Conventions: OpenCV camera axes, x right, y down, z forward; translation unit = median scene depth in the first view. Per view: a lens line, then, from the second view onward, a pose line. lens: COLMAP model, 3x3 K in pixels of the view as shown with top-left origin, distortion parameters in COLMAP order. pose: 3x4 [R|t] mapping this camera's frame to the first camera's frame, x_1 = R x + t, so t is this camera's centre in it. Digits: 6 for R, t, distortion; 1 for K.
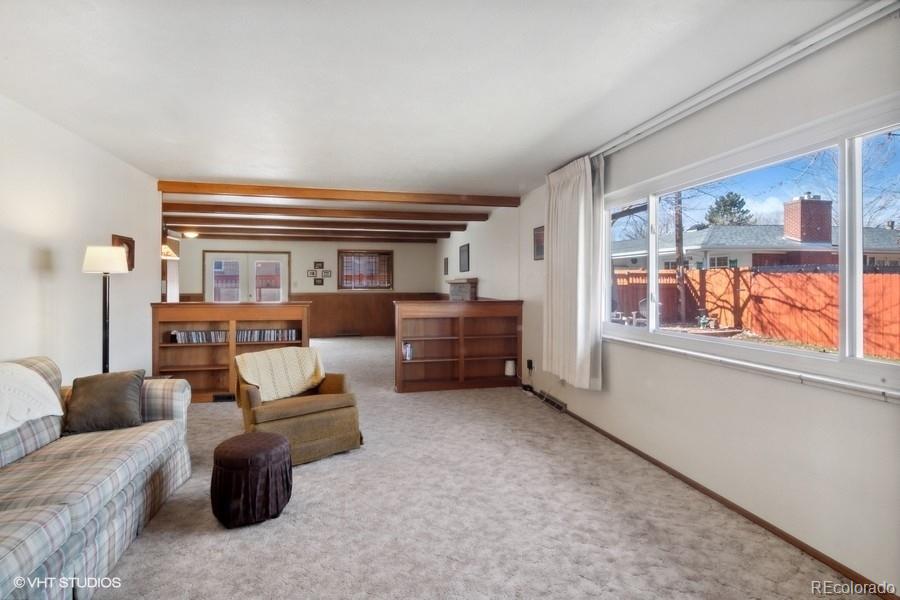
lens RADIAL K [[452.4, 0, 449.8], [0, 452.4, 281.2], [0, 0, 1]] dist [0.003632, -0.000552]
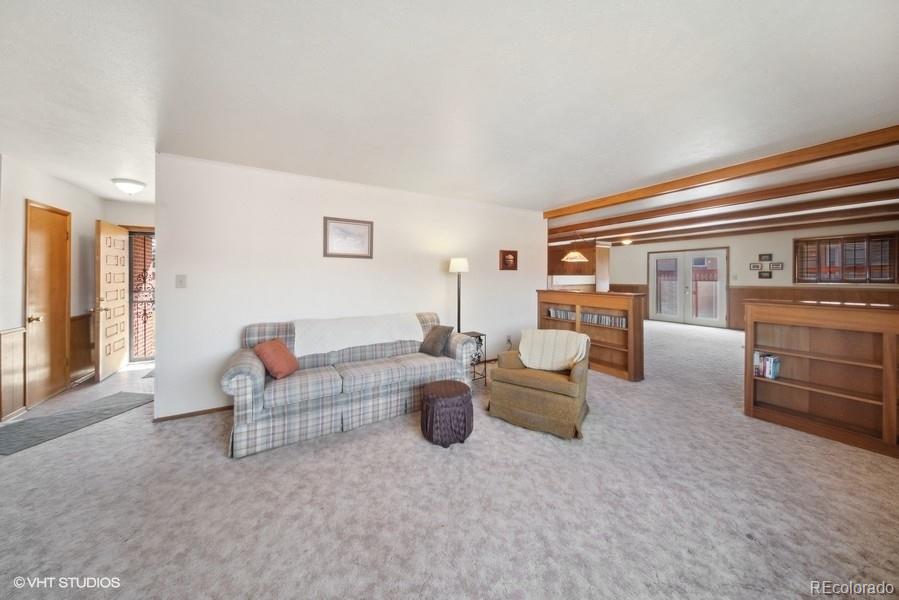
lens RADIAL K [[298.6, 0, 455.1], [0, 298.6, 278.3], [0, 0, 1]] dist [0.013028, -0.006597]
pose [[0.297729, -0.000696, -0.954650, 0.230427], [0.009181, 0.999956, 0.002134, 0.002231], [0.954606, -0.009400, 0.297722, 0.353056]]
